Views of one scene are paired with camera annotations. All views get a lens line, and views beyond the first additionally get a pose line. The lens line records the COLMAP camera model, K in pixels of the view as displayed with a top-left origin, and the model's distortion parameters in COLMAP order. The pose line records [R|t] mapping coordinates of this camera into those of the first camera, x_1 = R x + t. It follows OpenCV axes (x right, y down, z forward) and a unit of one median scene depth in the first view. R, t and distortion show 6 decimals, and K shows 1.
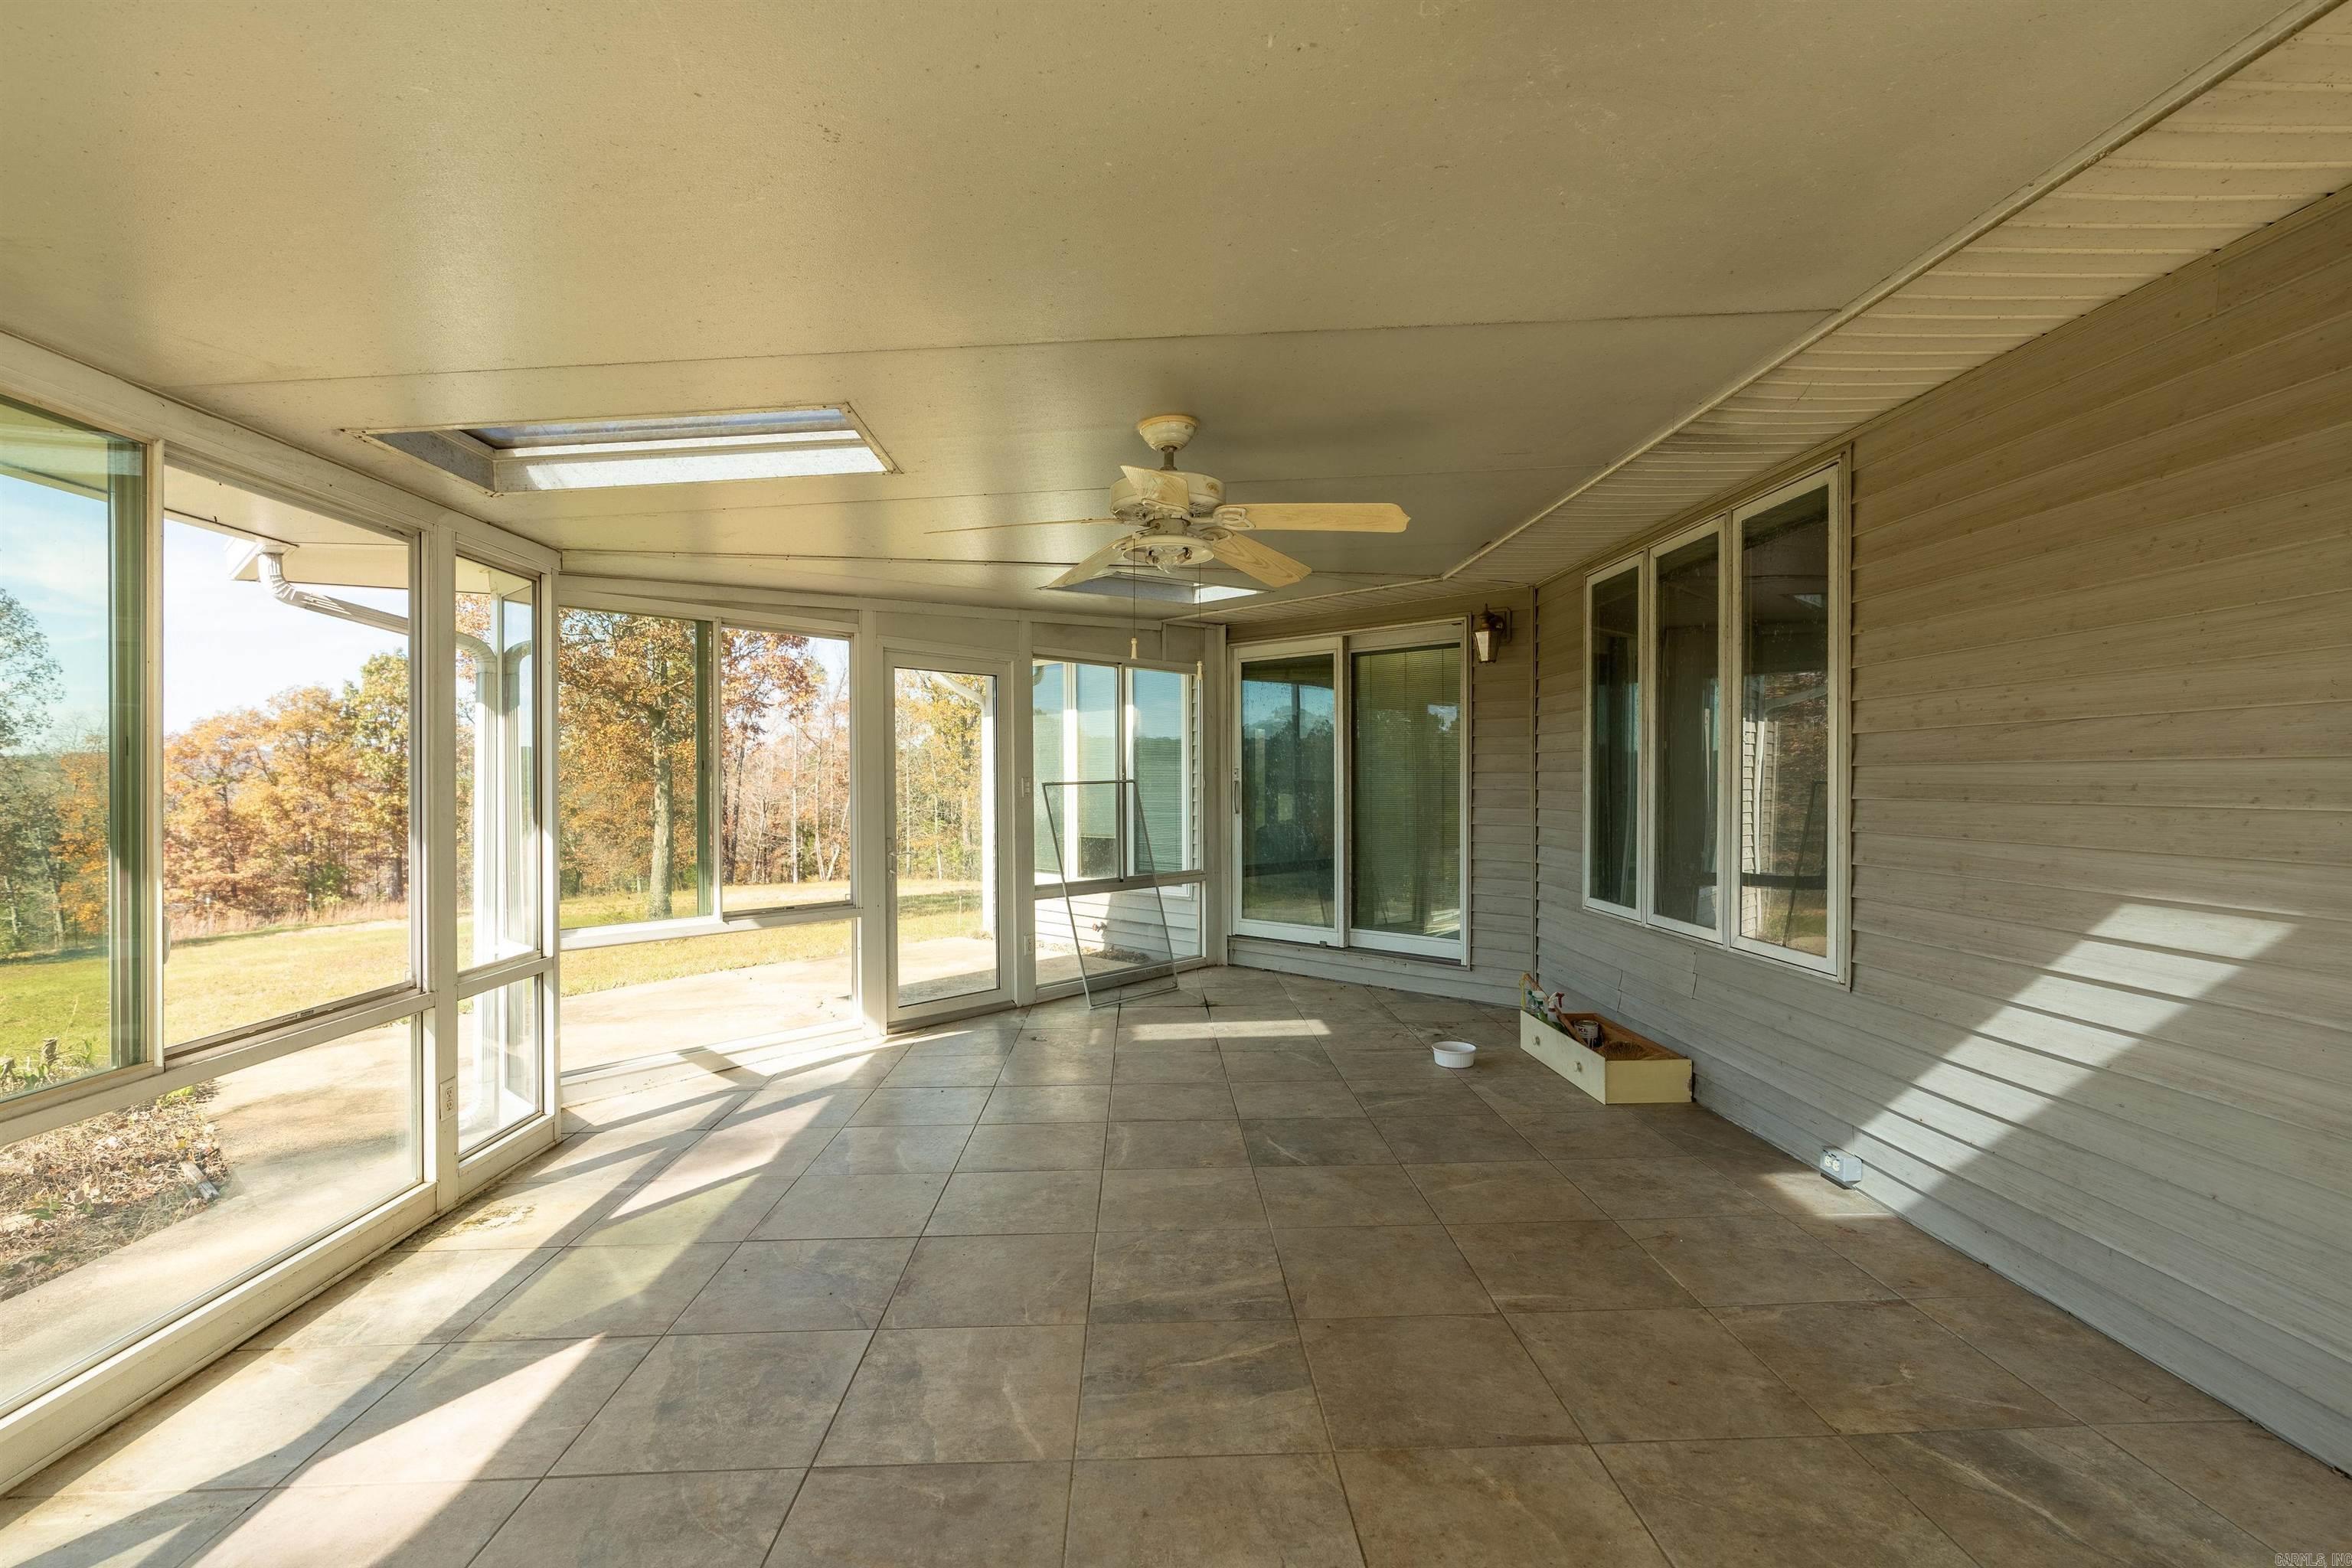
lens RADIAL K [[1053.5, 0, 1169.5], [0, 1053.5, 783.0], [0, 0, 1]] dist [-0.010030, 0.004455]
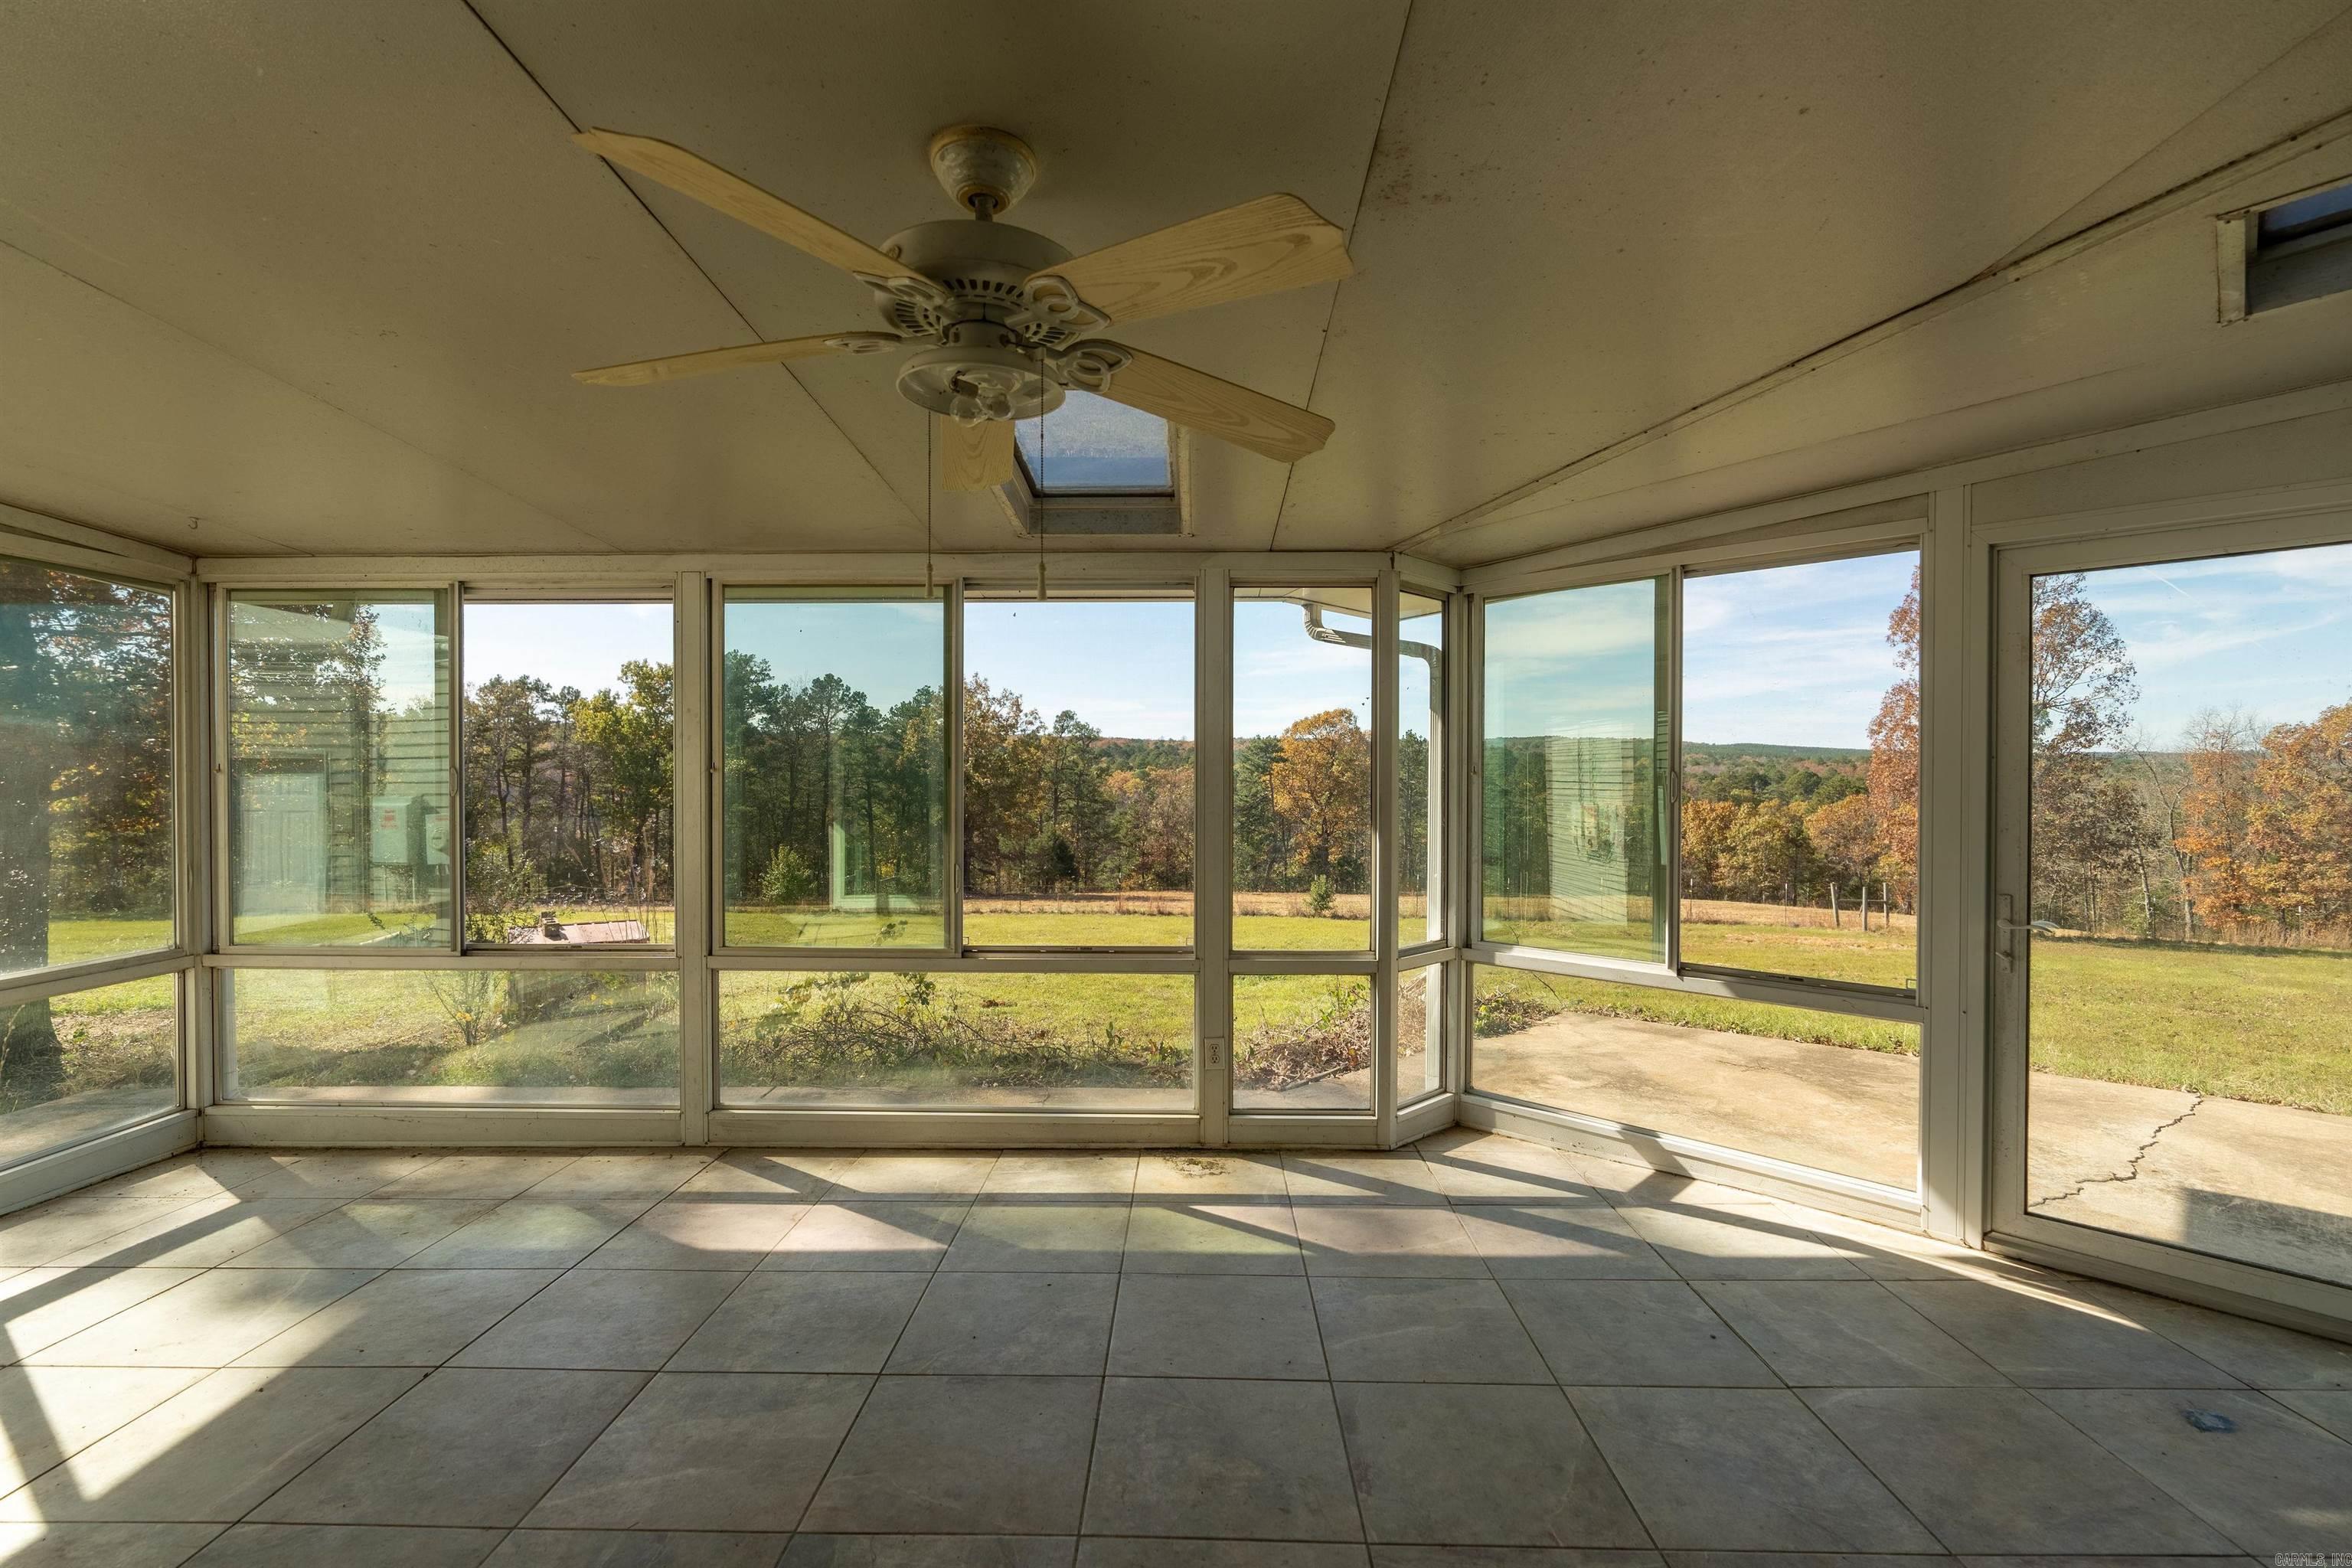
lens RADIAL K [[1053.5, 0, 1173.6], [0, 1053.5, 784.7], [0, 0, 1]] dist [-0.010030, 0.004455]
pose [[-0.049088, 0.010611, -0.998738, 0.380547], [-0.004514, 0.999931, 0.010846, -0.010711], [0.998784, 0.005041, -0.049036, 0.777994]]
